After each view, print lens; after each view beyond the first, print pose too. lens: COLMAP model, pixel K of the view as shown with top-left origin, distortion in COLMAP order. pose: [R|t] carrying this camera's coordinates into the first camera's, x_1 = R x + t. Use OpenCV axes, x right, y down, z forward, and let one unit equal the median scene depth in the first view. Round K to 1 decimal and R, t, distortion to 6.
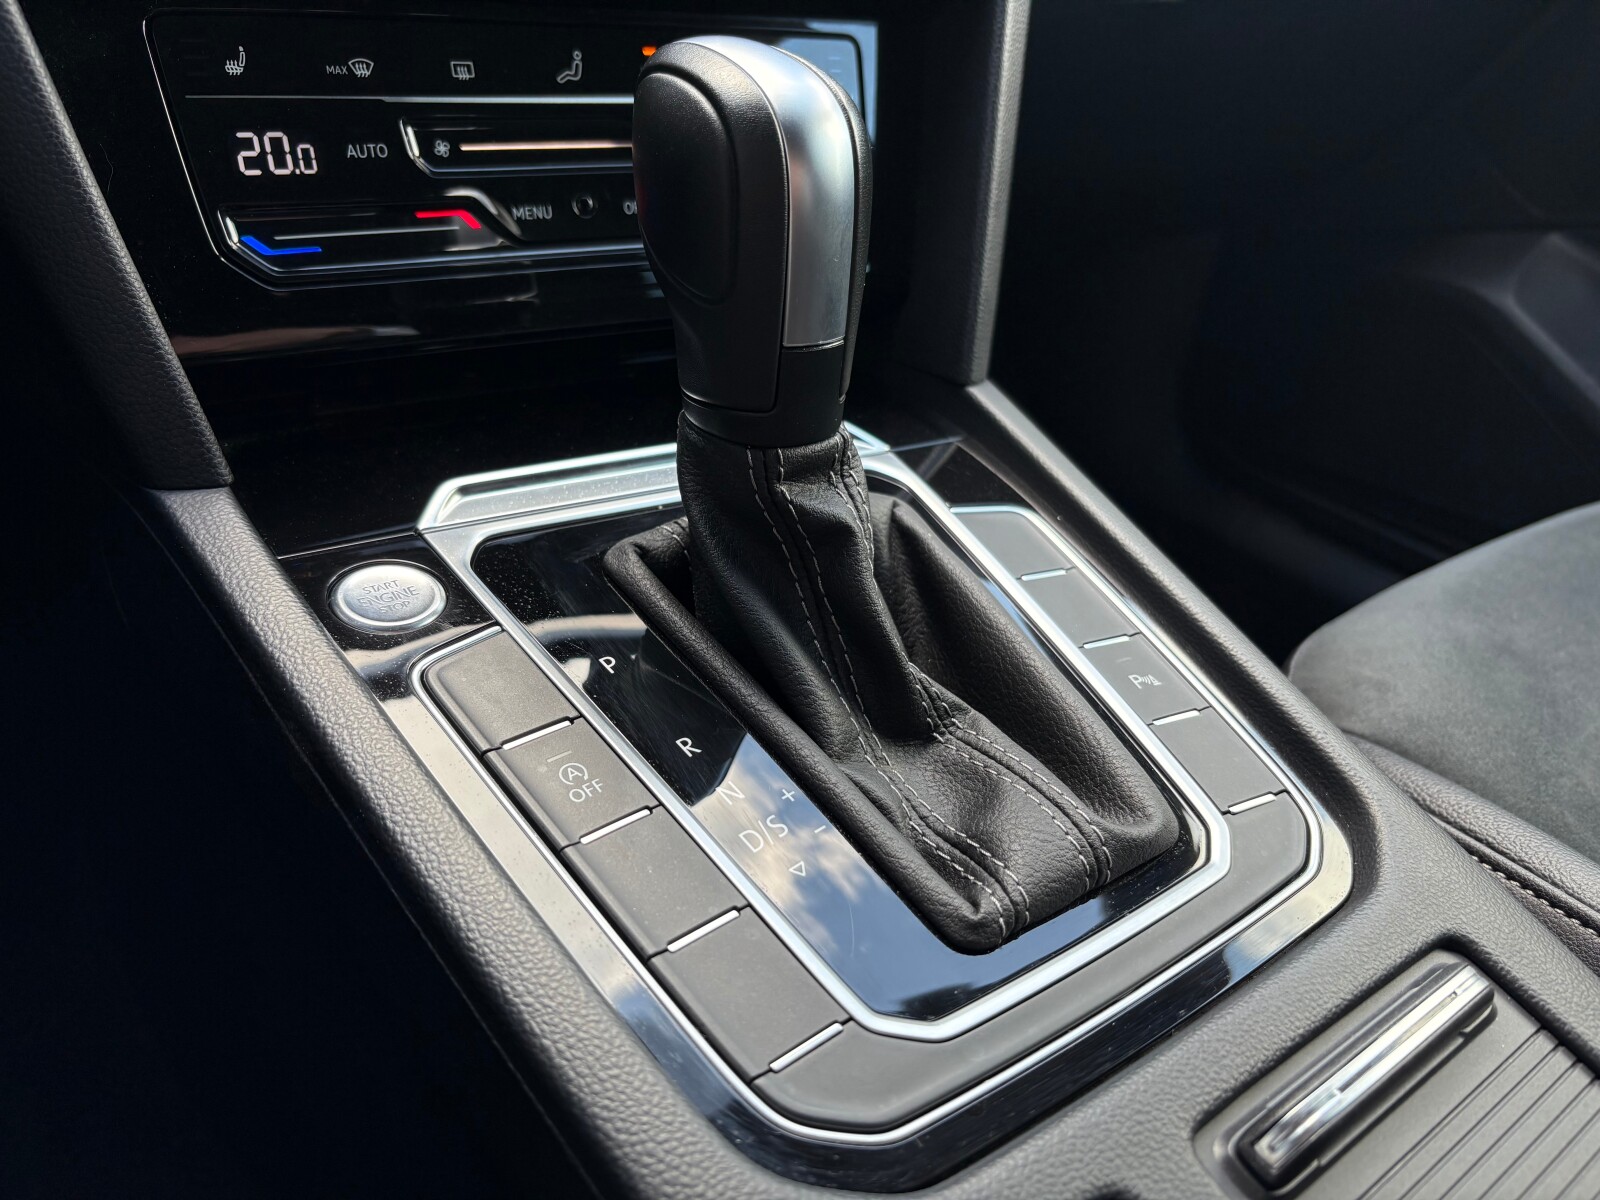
lens RADIAL K [[1241.4, 0, 800.0], [0, 1241.4, 600.0], [0, 0, 1]] dist [0.006928, 0.001542]
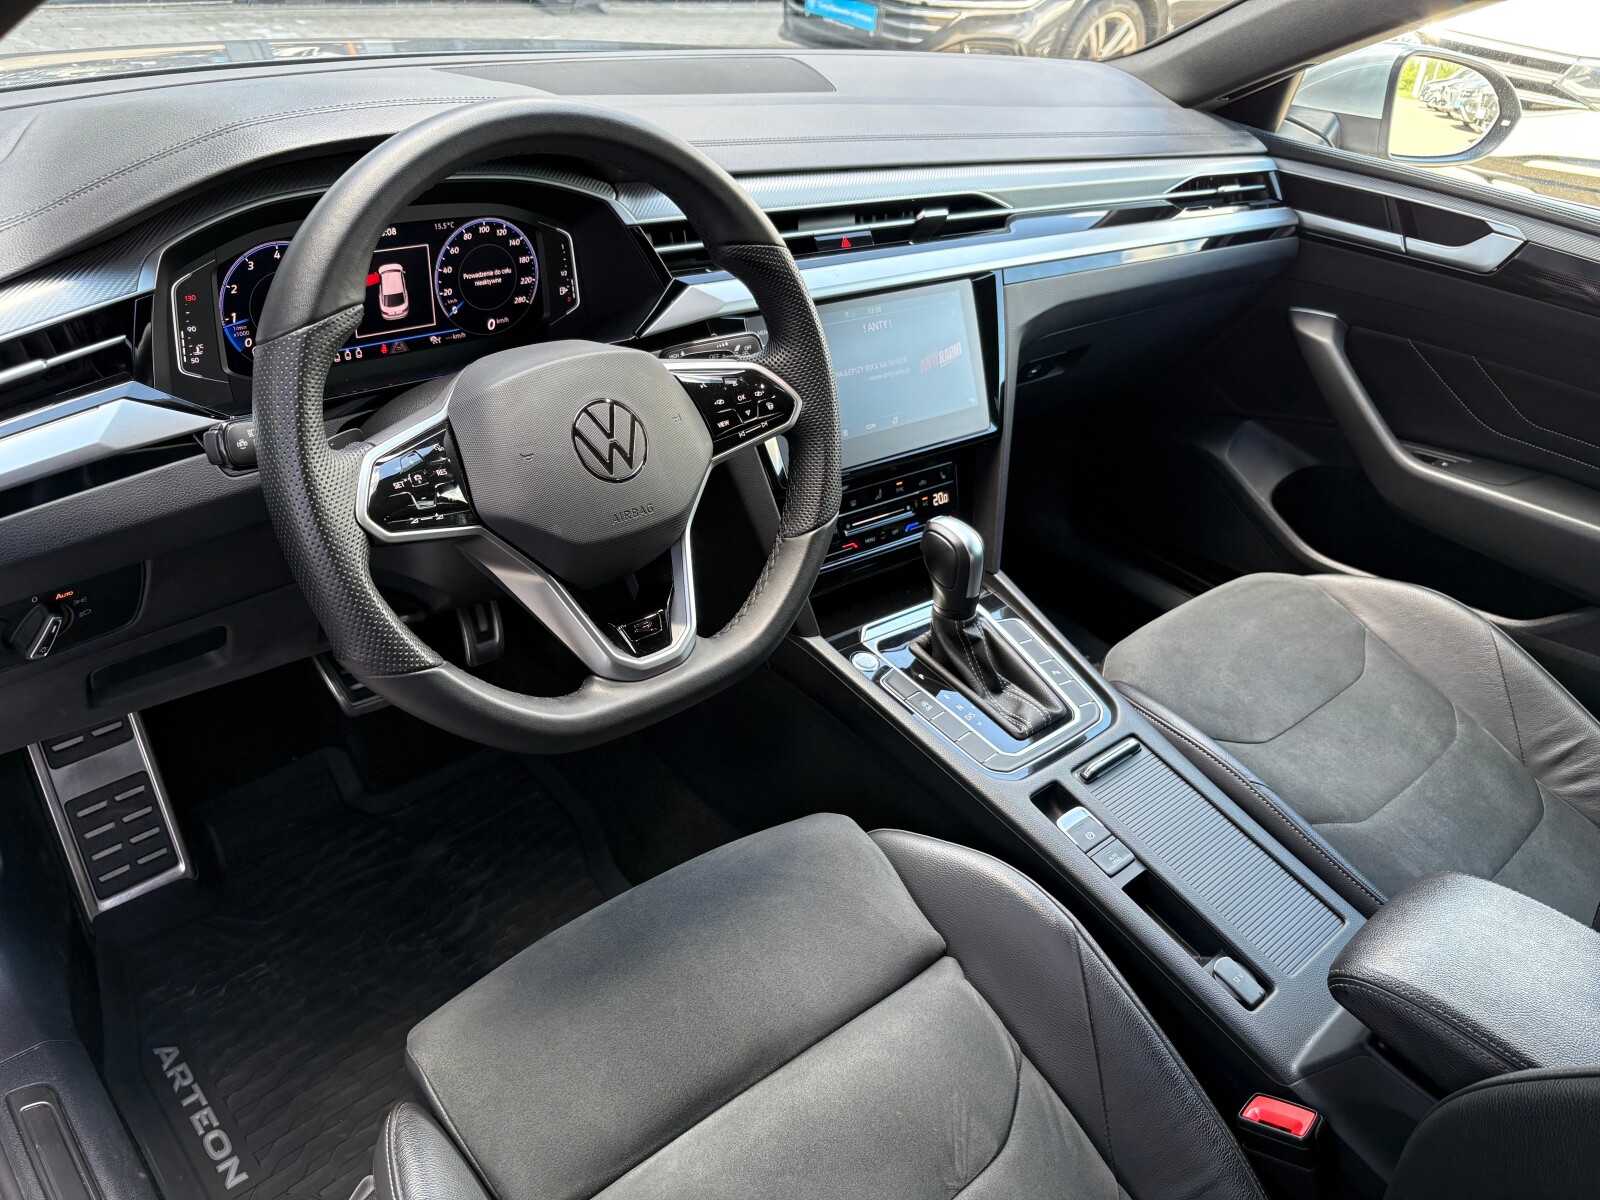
lens RADIAL K [[1223.0, 0, 781.0], [0, 1223.0, 594.4], [0, 0, 1]] dist [0.001155, 0.004538]
pose [[0.996607, -0.045910, 0.068311, -0.775840], [0.043856, 0.998549, 0.031262, -0.317537], [-0.069647, -0.028160, 0.997174, -2.550915]]
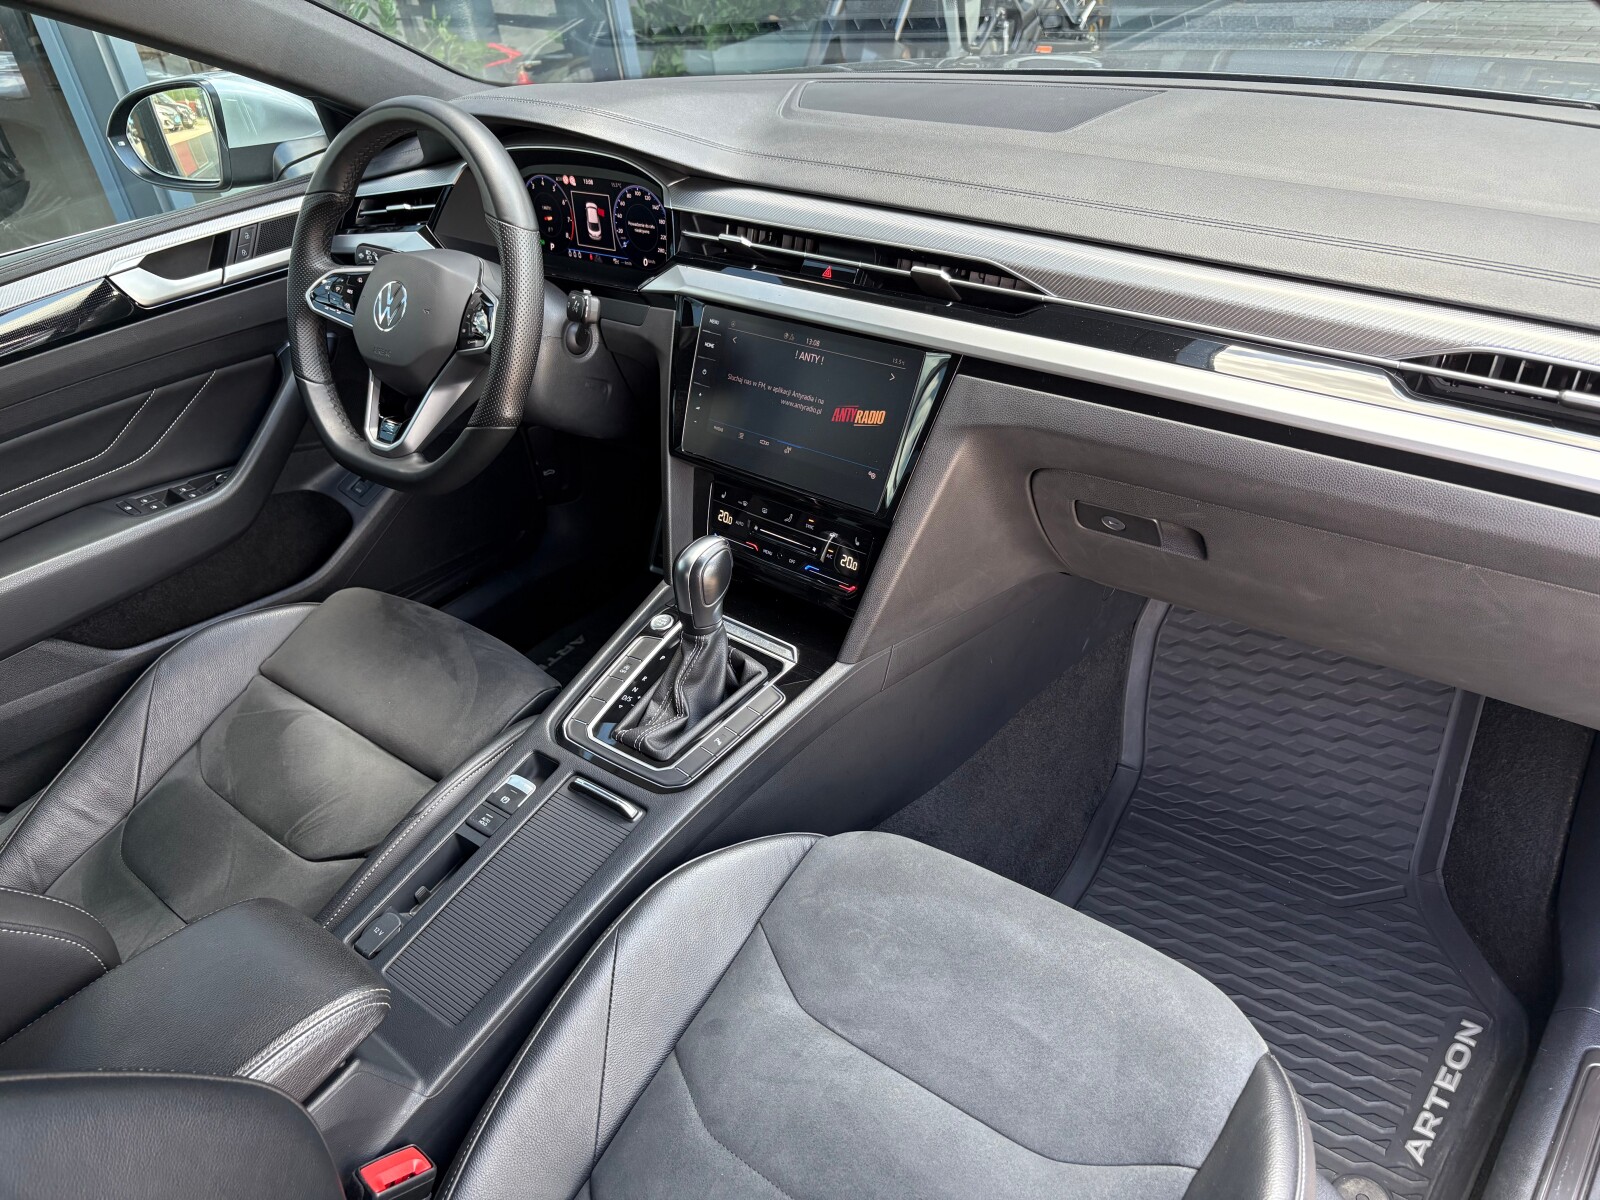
lens RADIAL K [[1252.7, 0, 795.6], [0, 1252.7, 603.2], [0, 0, 1]] dist [0.011885, 0.002793]
pose [[0.223661, 0.413230, -0.882733, 3.345973], [-0.377483, 0.871719, 0.312430, -1.488080], [0.898600, 0.263339, 0.350957, -0.125159]]
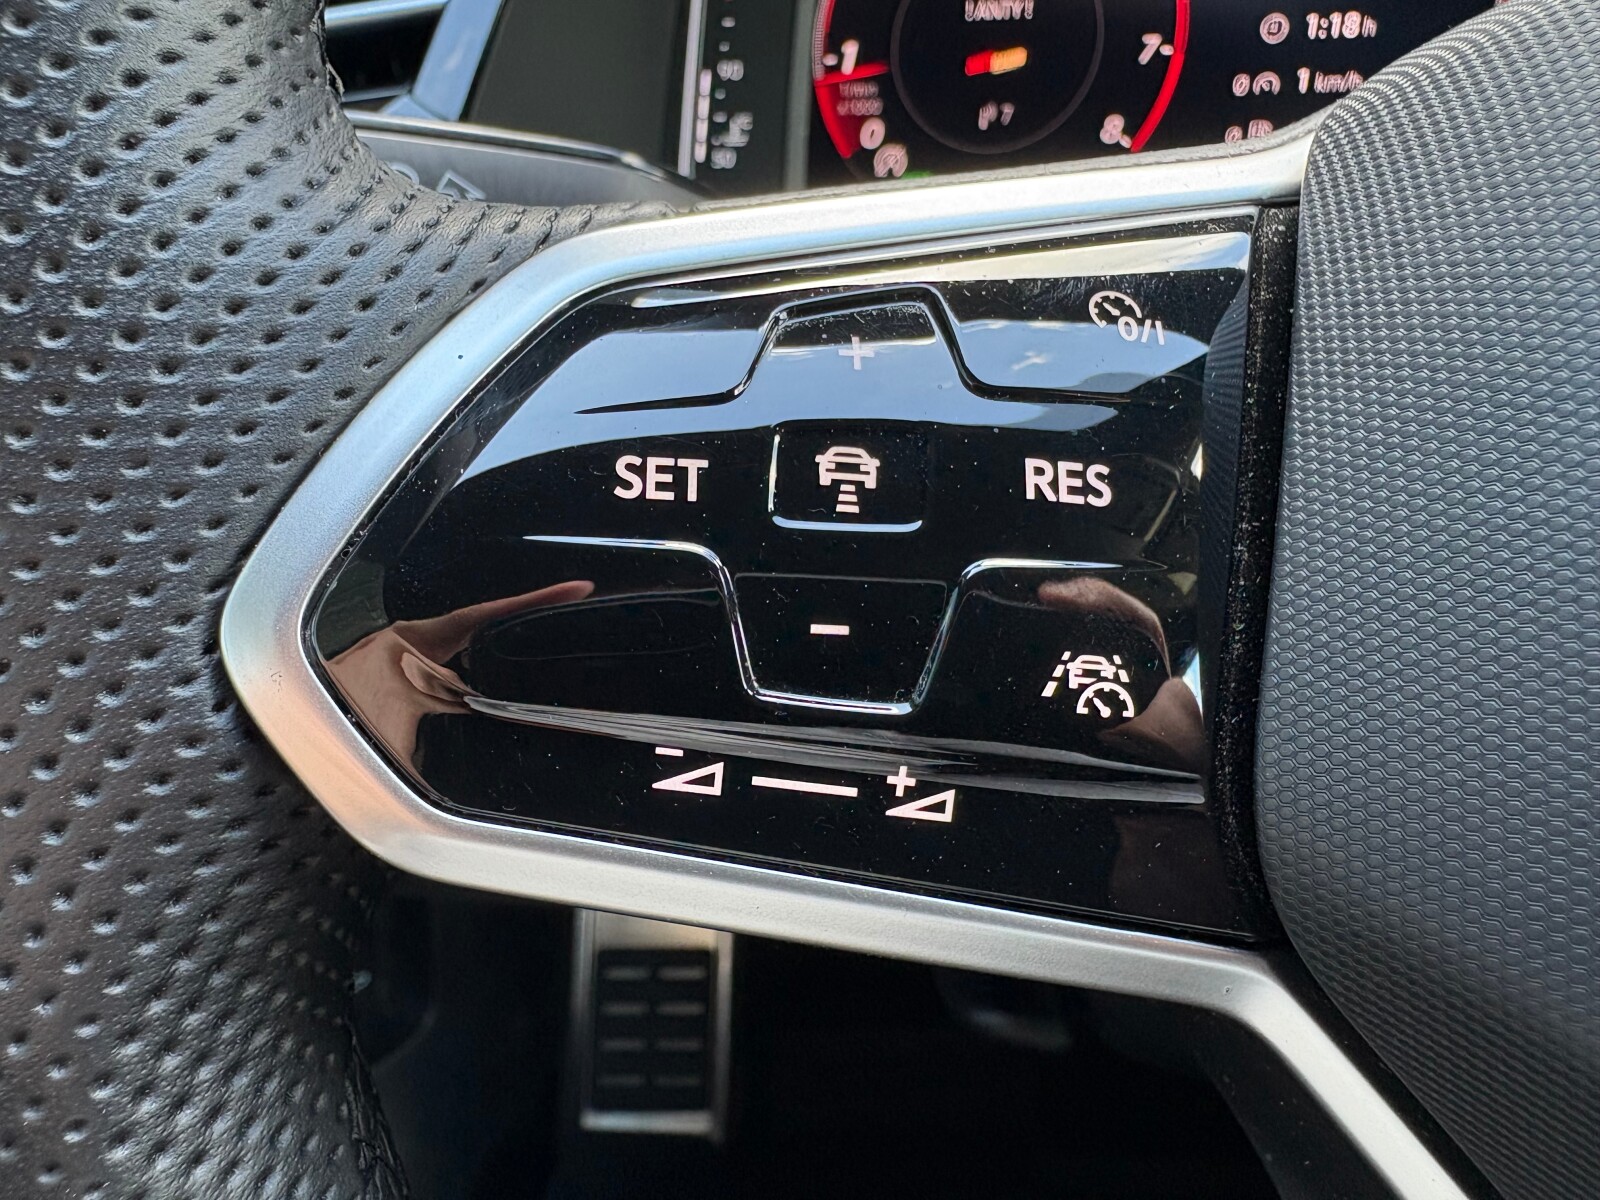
lens RADIAL K [[1246.3, 0, 654.3], [0, 1246.3, 609.1], [0, 0, 1]] dist [0.004722, -0.000500]
pose [[0.709045, 0.216793, -0.671012, -1.096500], [-0.261766, 0.964496, 0.035010, -0.453877], [0.654778, 0.150824, 0.740620, -0.544714]]
